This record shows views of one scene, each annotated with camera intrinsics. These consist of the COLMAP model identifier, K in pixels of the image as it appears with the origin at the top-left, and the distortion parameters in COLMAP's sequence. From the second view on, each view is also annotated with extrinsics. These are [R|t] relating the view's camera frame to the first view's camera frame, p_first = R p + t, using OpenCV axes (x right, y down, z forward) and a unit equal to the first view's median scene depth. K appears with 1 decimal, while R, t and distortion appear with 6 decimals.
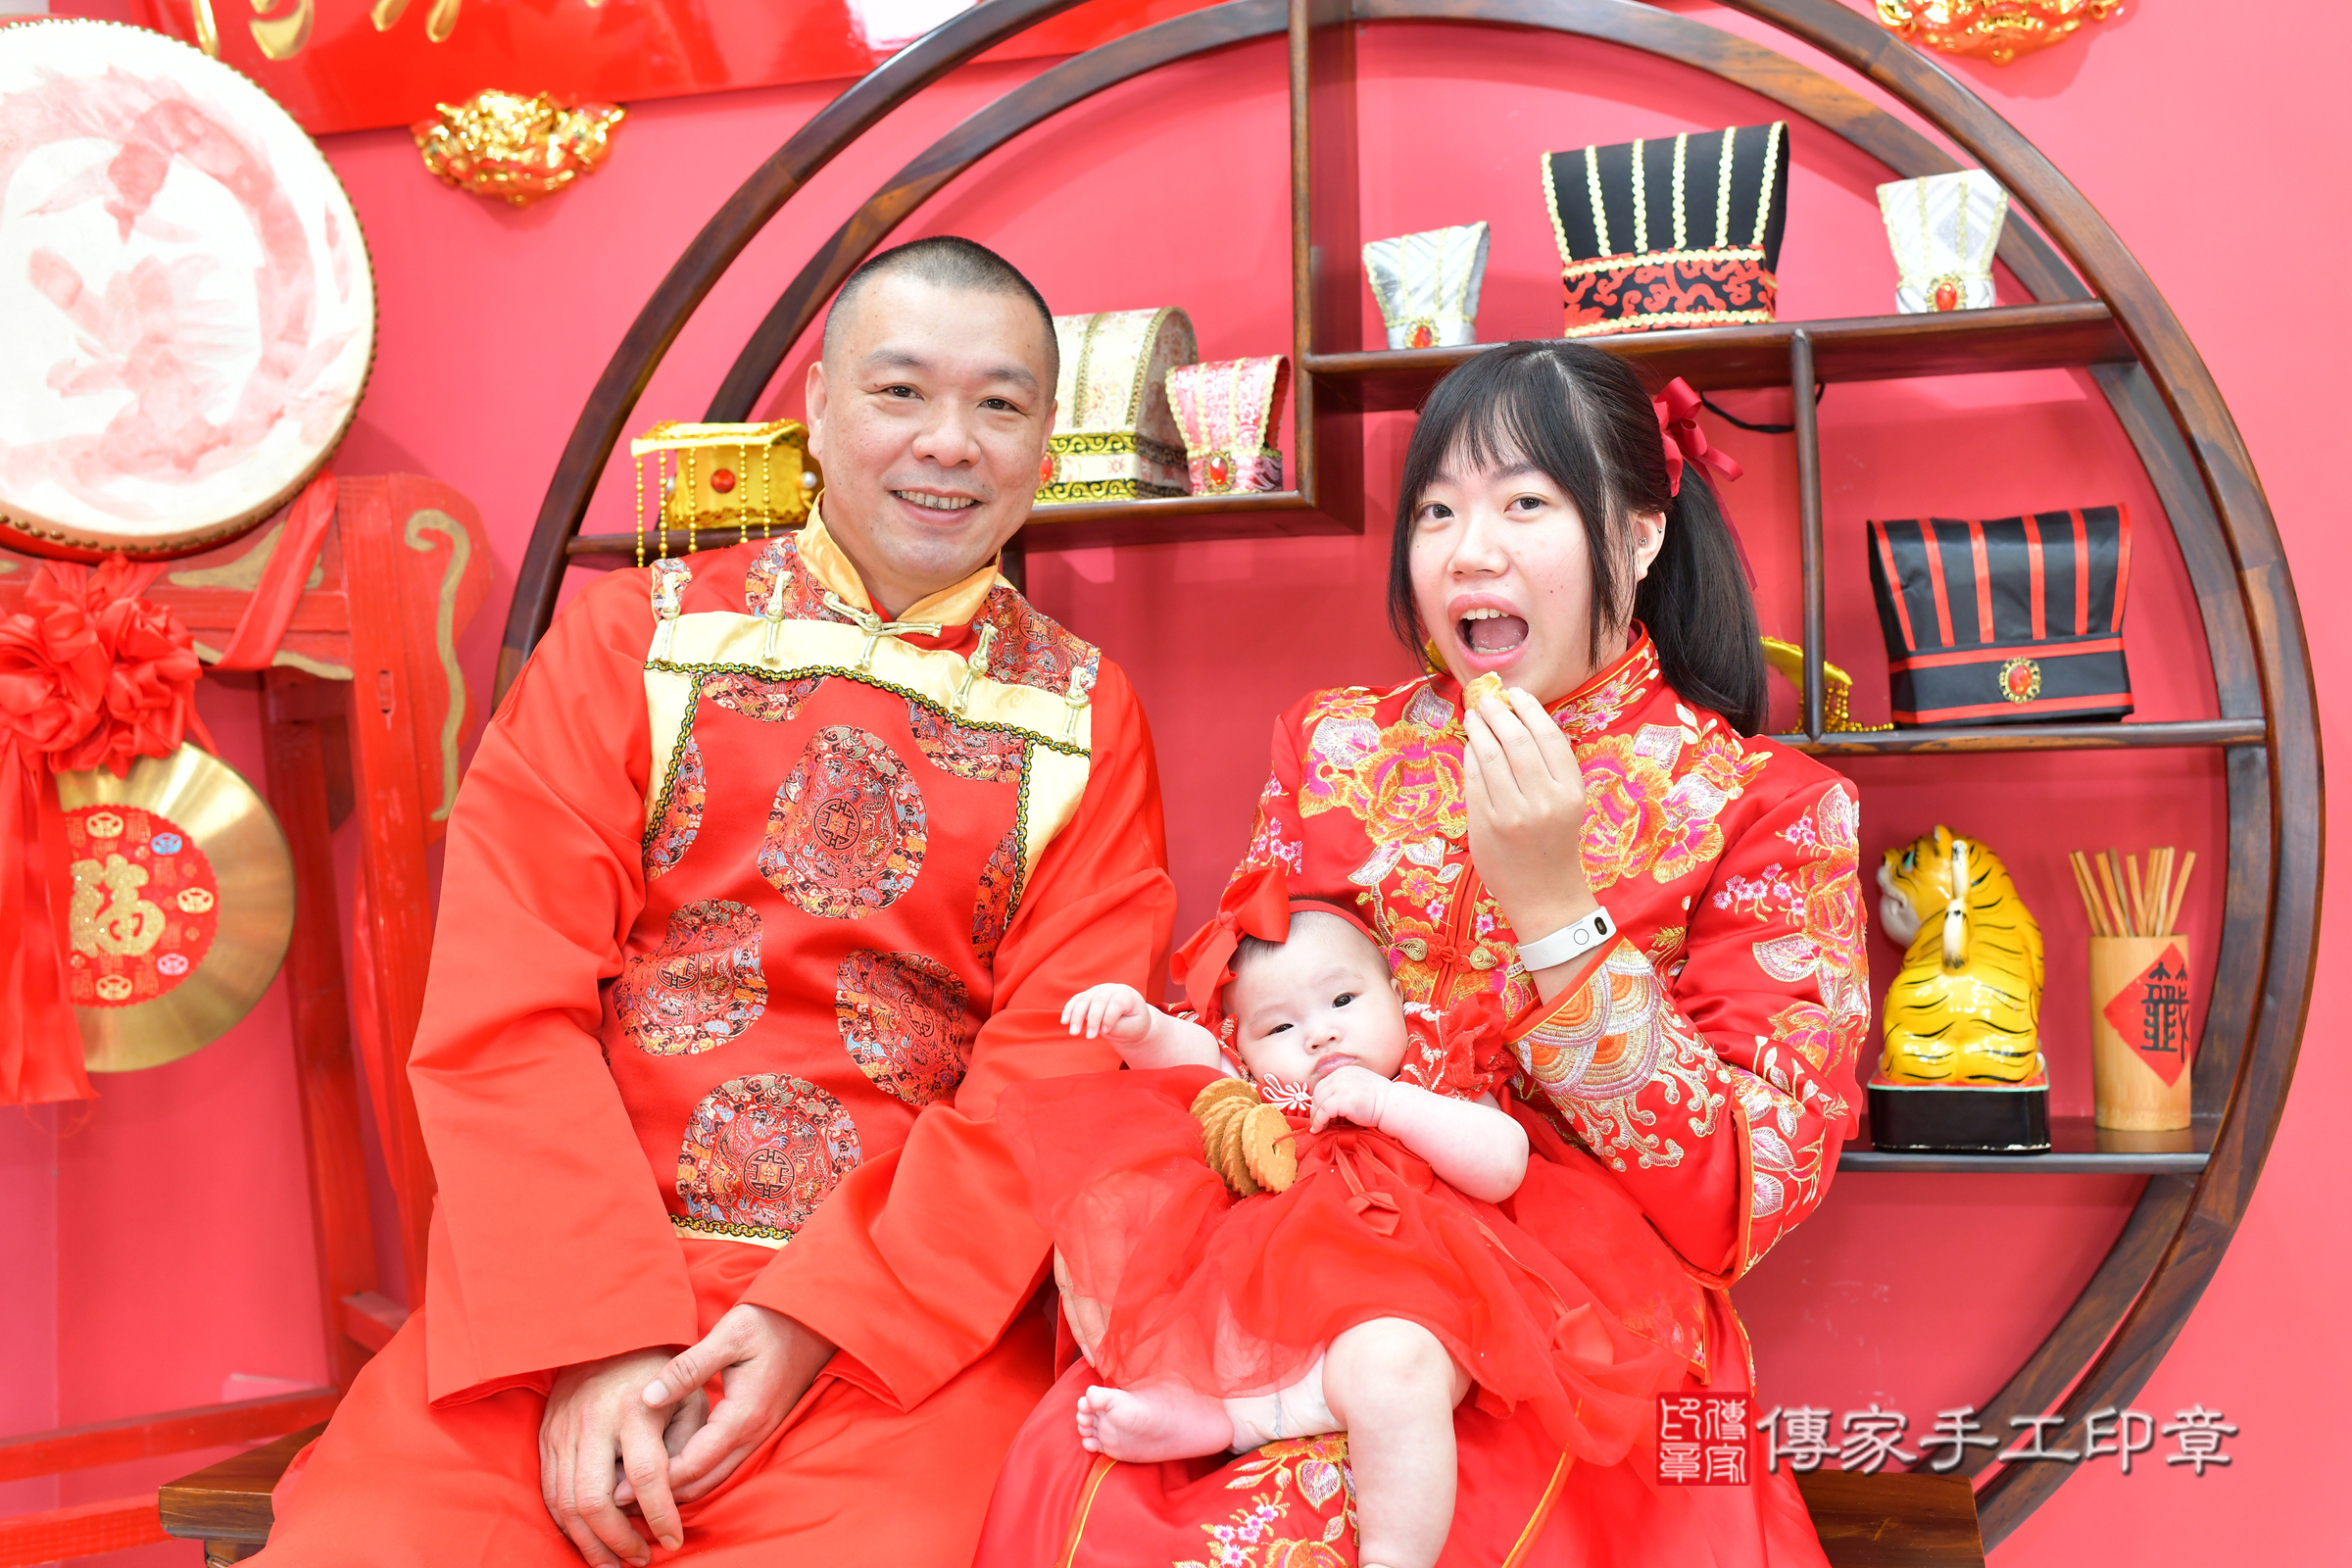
lens RADIAL K [[2381.8, 0, 1193.5], [0, 2381.8, 786.2], [0, 0, 1]] dist [-0.001920, 0.002660]
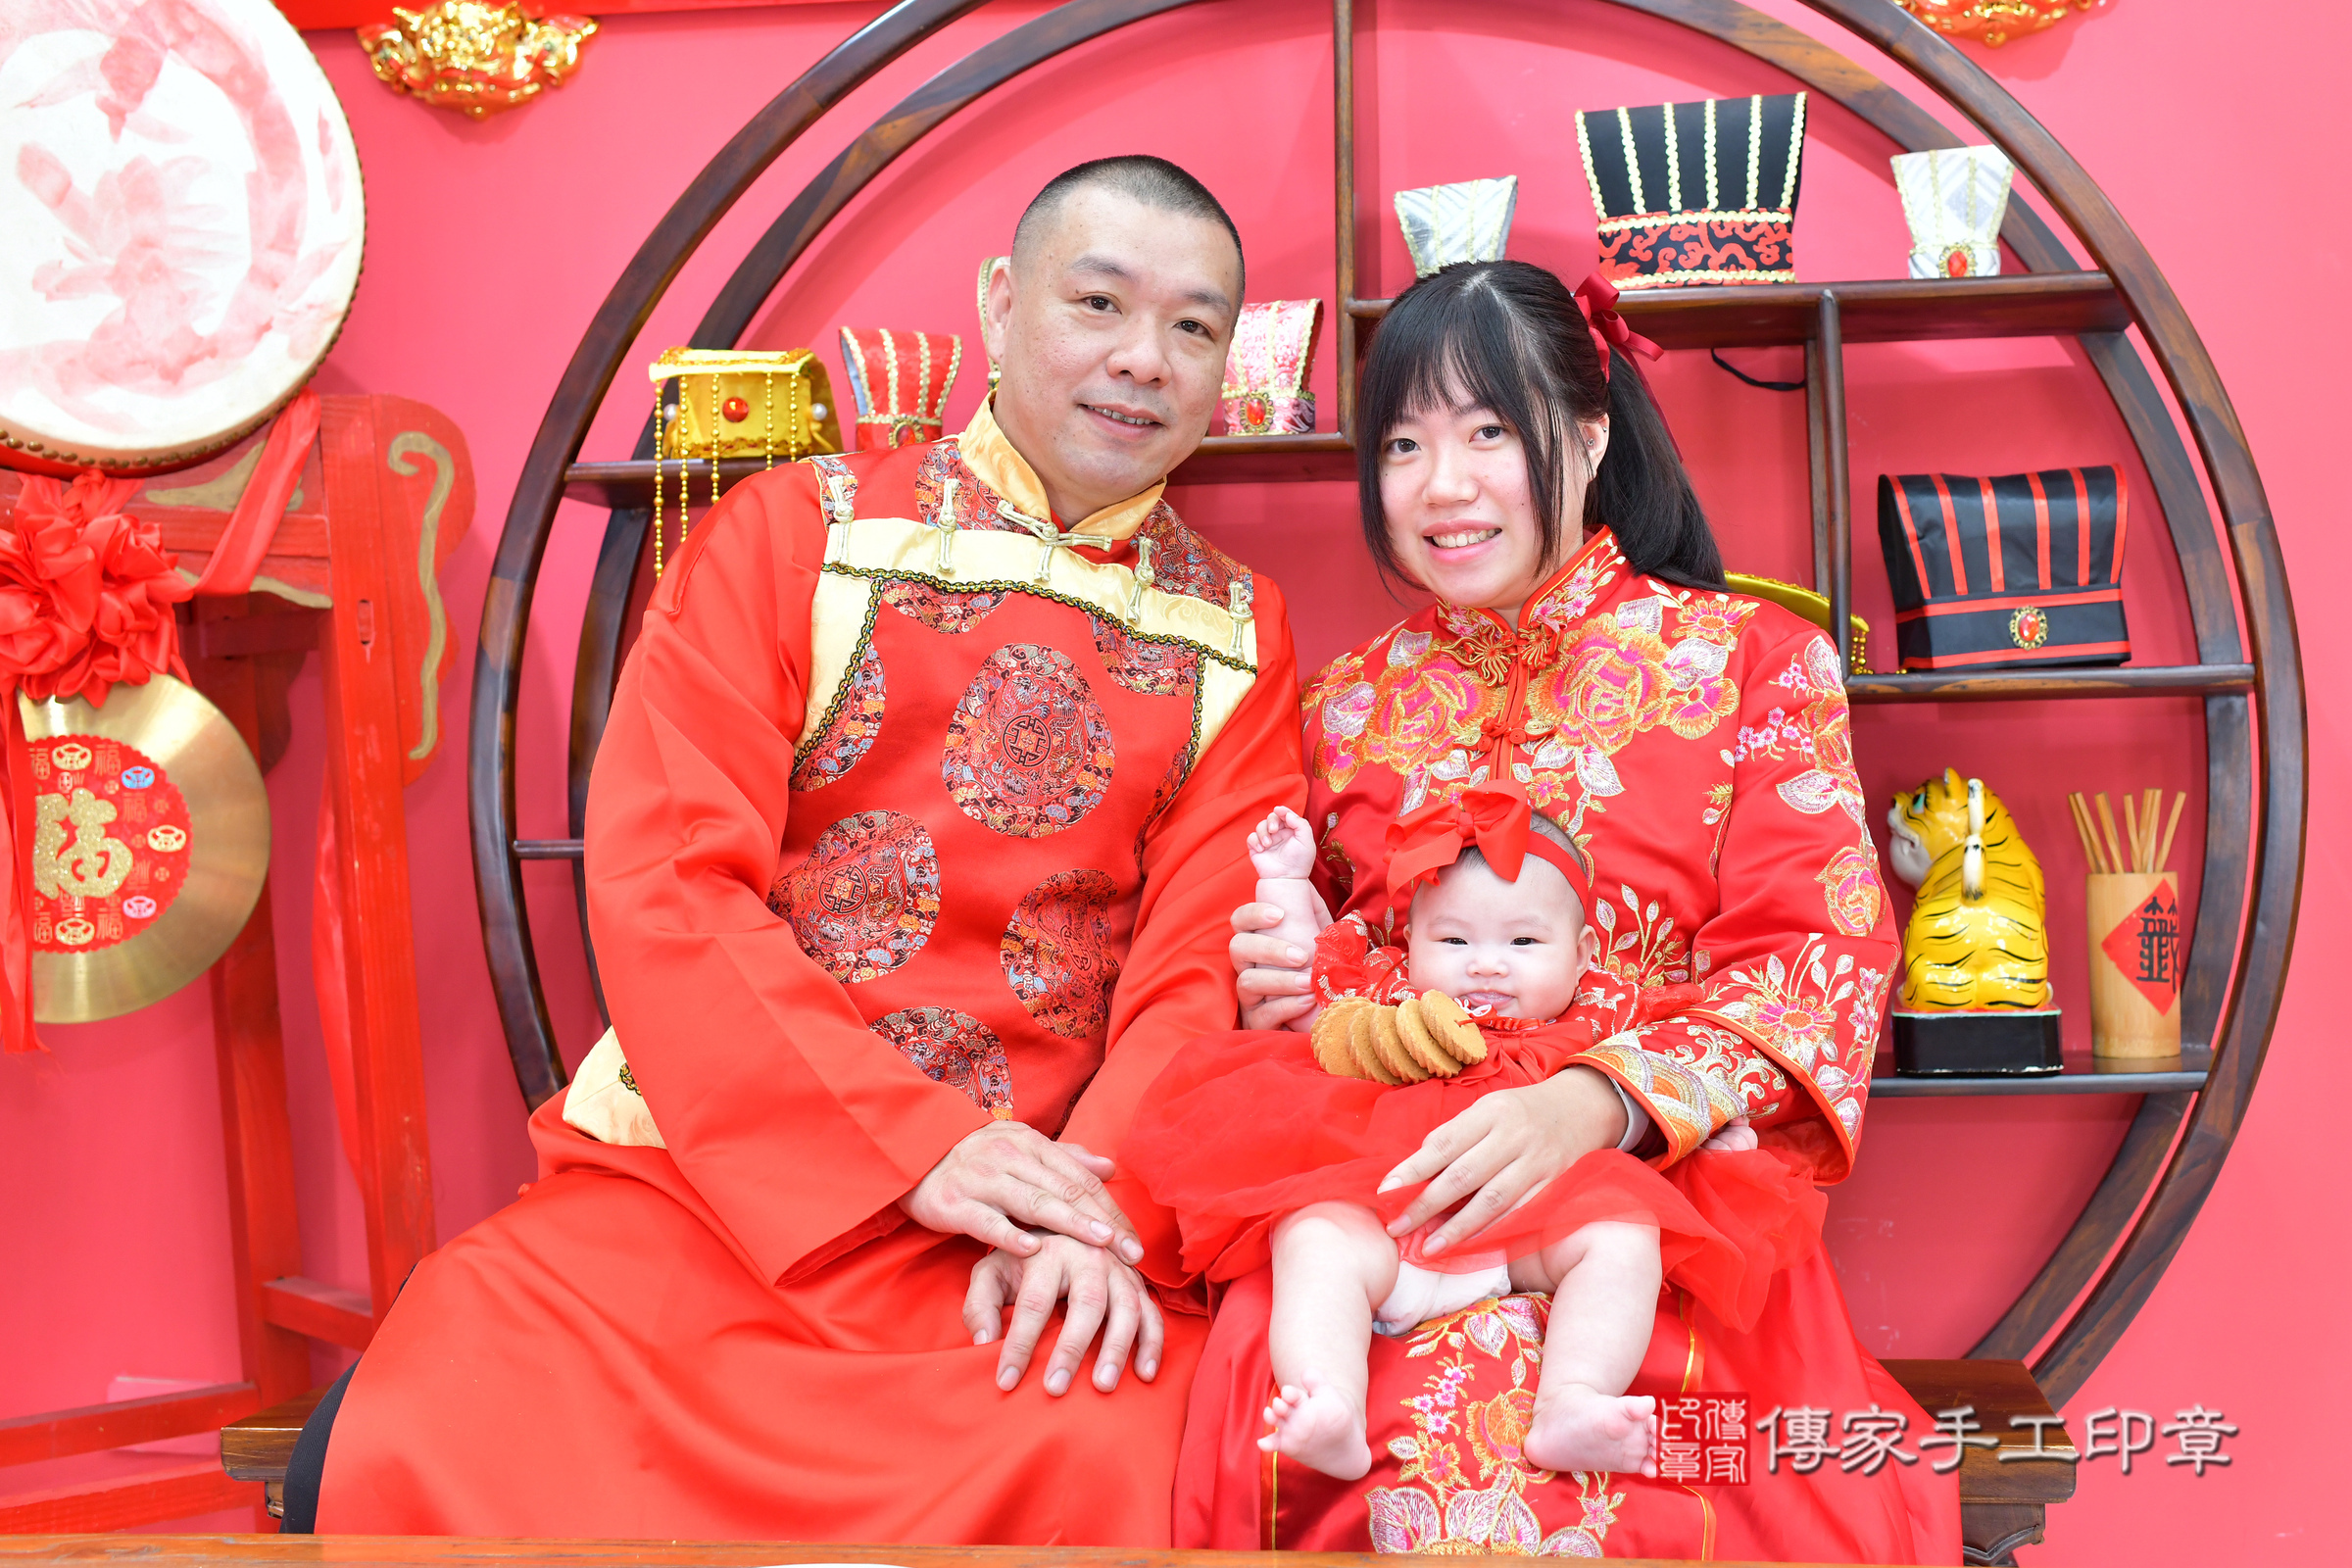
lens RADIAL K [[2681.4, 0, 1359.9], [0, 2681.4, 689.8], [0, 0, 1]] dist [-0.001641, 0.002200]
pose [[0.988518, 0.010764, 0.150722, -0.117426], [-0.004763, 0.999183, -0.040120, 0.030347], [-0.151030, 0.038942, 0.987762, -0.119523]]
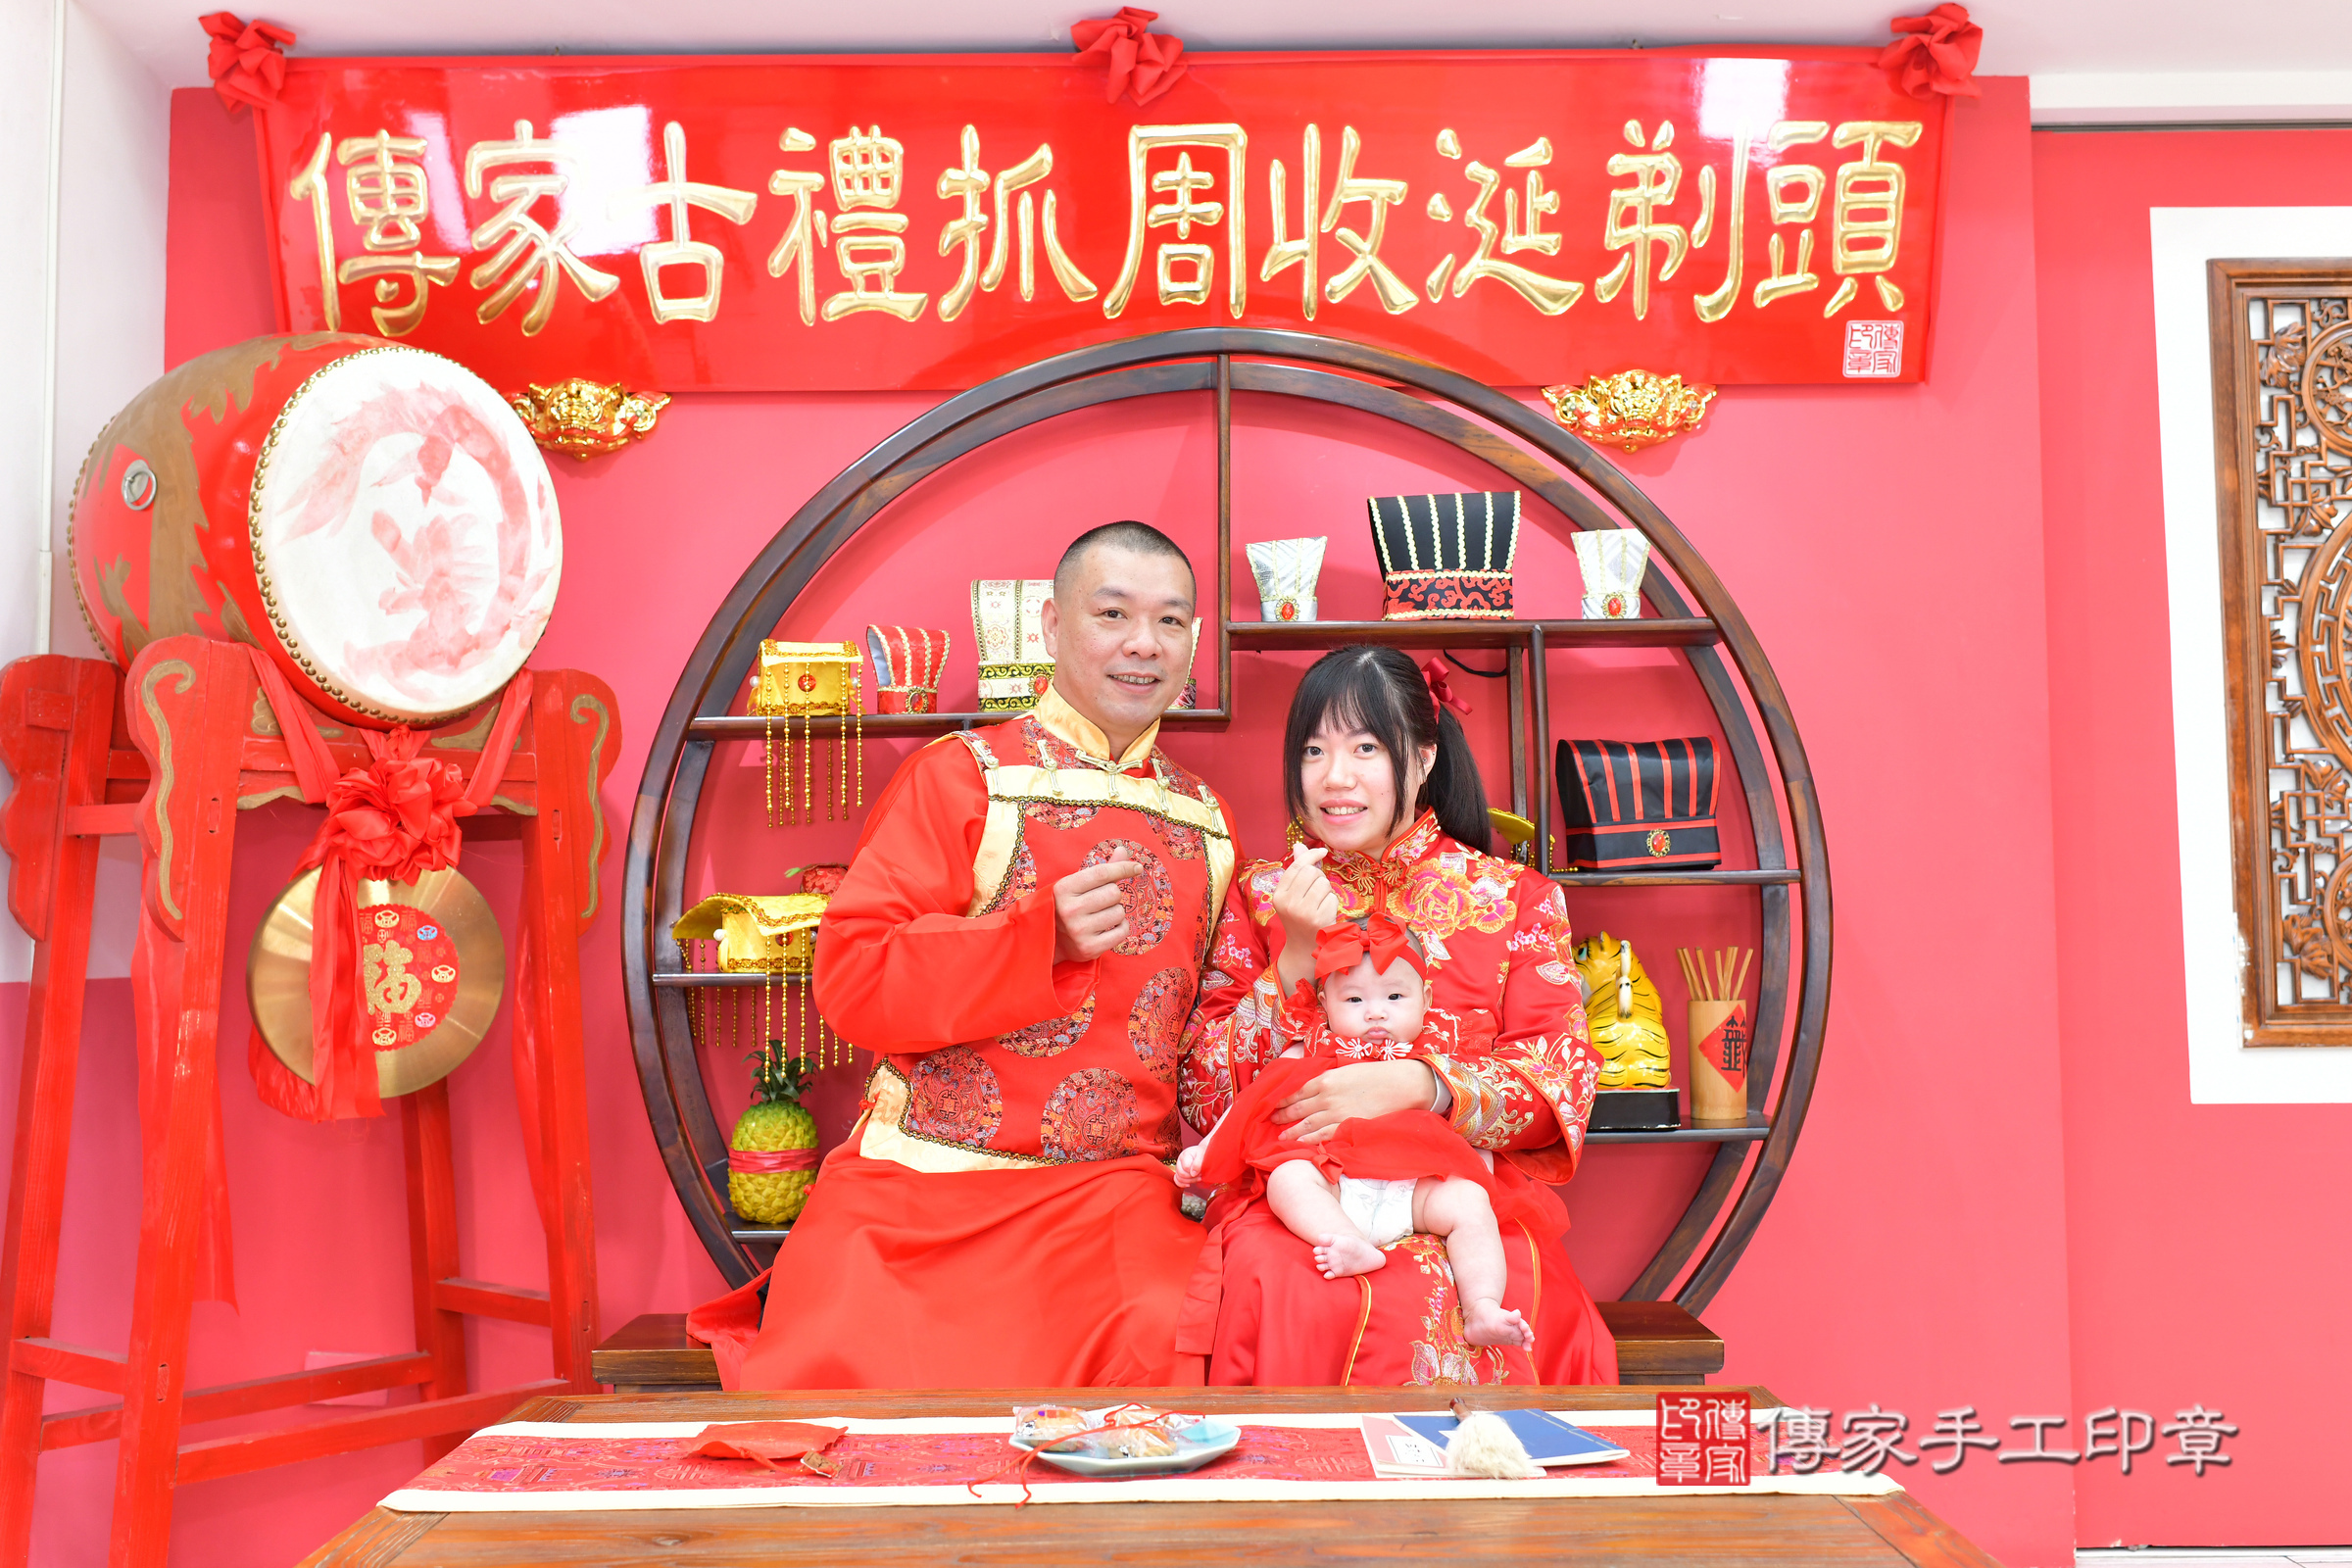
lens RADIAL K [[2438.2, 0, 1176.0], [0, 2438.2, 784.0], [0, 0, 1]] dist [-0.001730, 0.007305]
pose [[0.963226, 0.025477, 0.267481, -0.401309], [-0.013417, 0.998813, -0.046819, -0.001860], [-0.268356, 0.041509, 0.962425, -0.501584]]
